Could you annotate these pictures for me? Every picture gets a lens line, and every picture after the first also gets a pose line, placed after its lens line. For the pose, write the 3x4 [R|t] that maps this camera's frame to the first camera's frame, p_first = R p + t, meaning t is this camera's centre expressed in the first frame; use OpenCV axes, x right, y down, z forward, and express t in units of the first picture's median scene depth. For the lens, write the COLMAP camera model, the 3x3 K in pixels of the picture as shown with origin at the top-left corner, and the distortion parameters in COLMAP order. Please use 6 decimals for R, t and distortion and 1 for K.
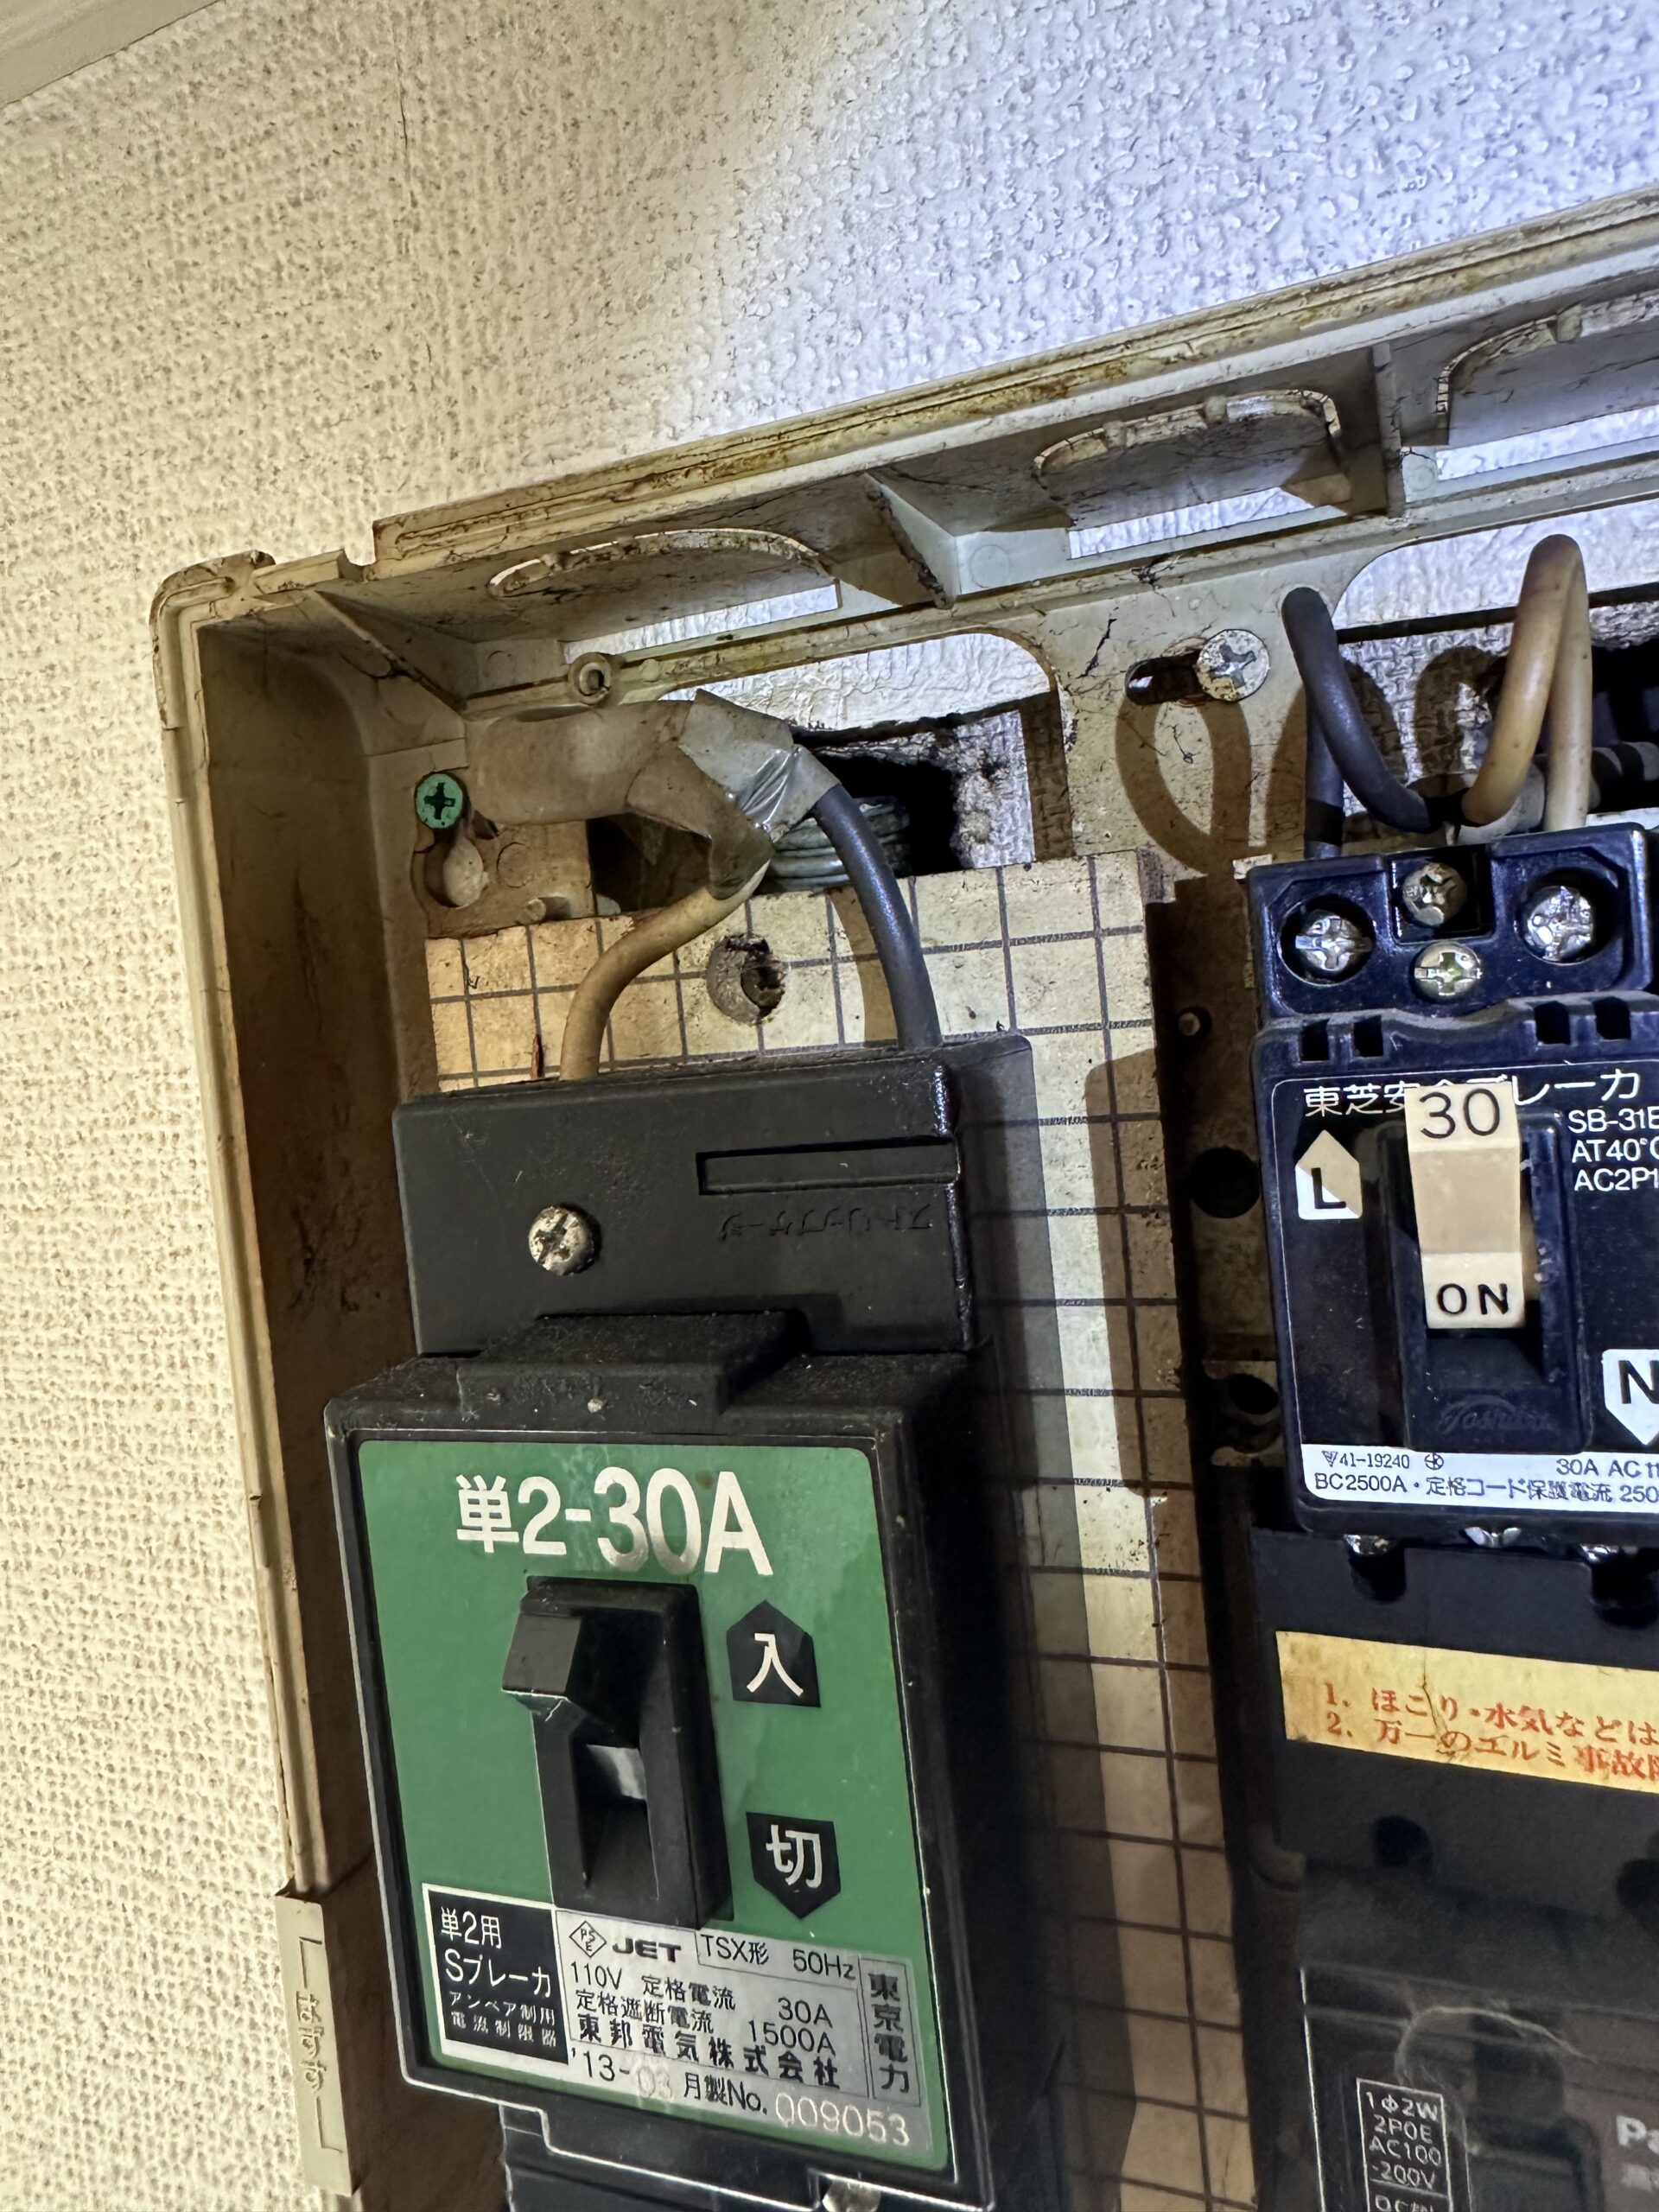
lens RADIAL K [[1539.6, 0, 770.5], [0, 1539.6, 1066.2], [0, 0, 1]] dist [-0.002907, -0.002906]
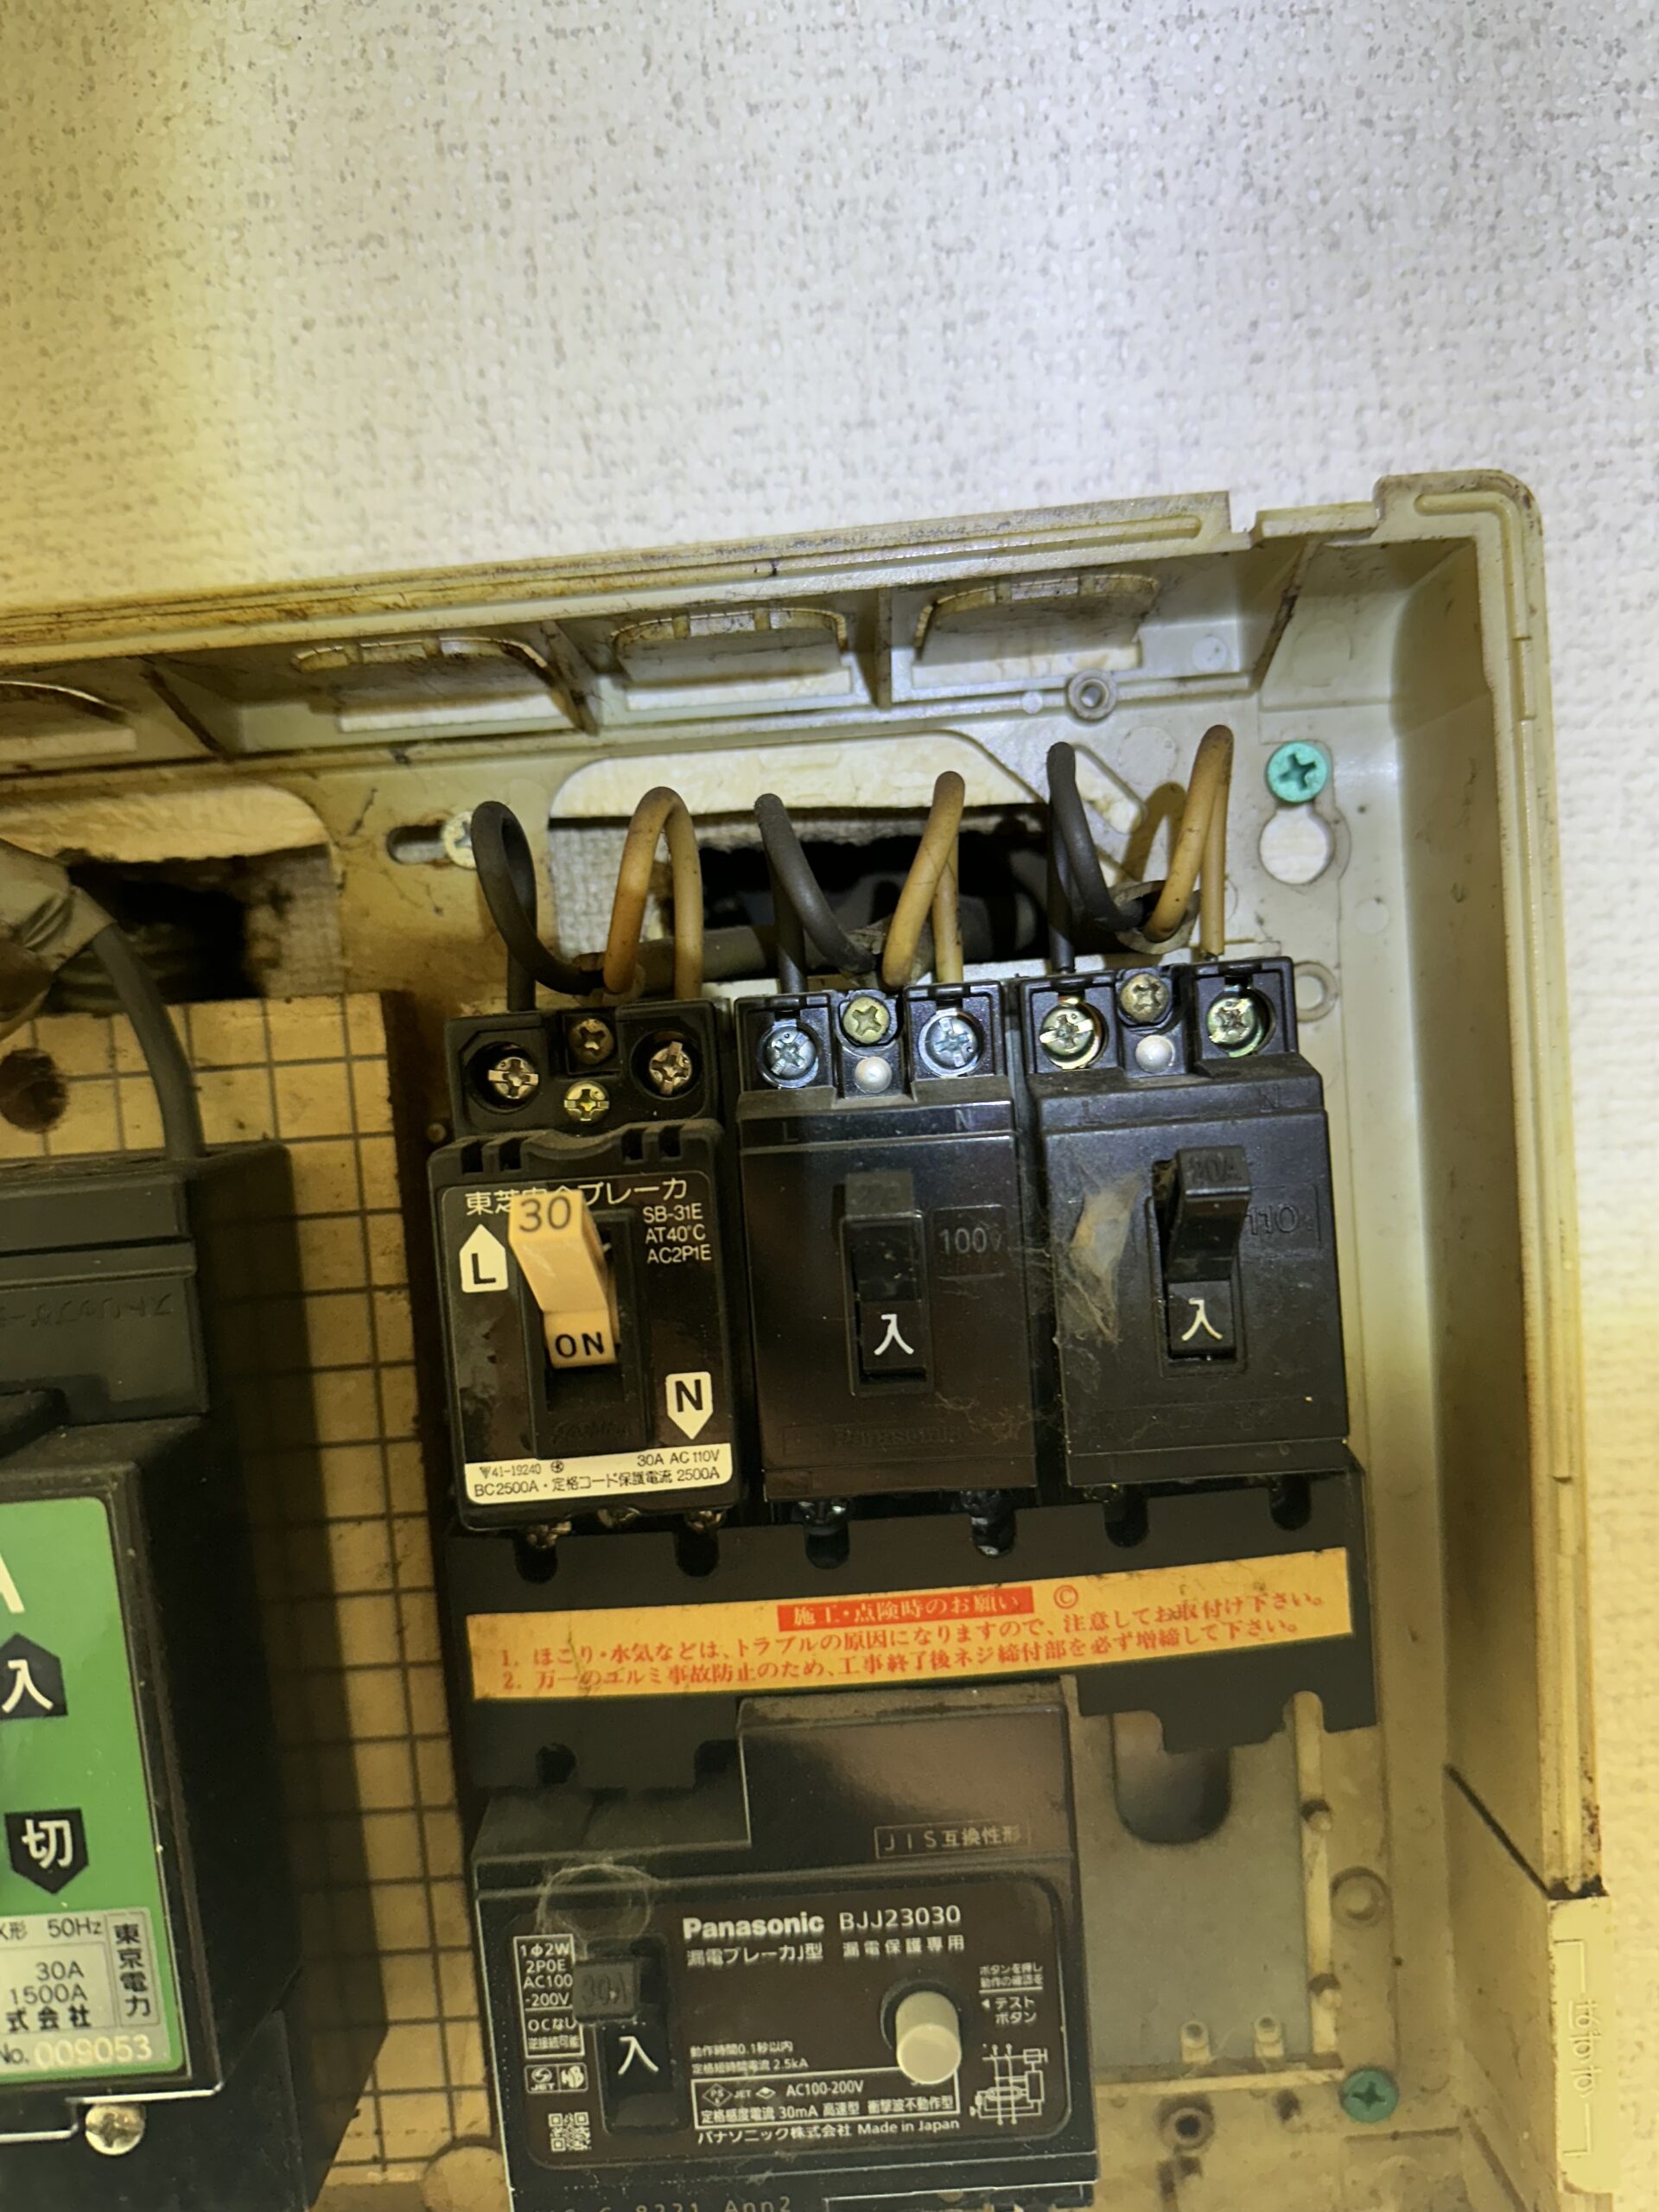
lens RADIAL K [[1533.6, 0, 787.6], [0, 1533.6, 1132.6], [0, 0, 1]] dist [-0.036231, -0.000589]
pose [[0.921880, -0.000897, 0.387474, 0.090486], [0.003616, 0.999974, -0.006286, -0.027250], [-0.387458, 0.007196, 0.921859, -0.298772]]
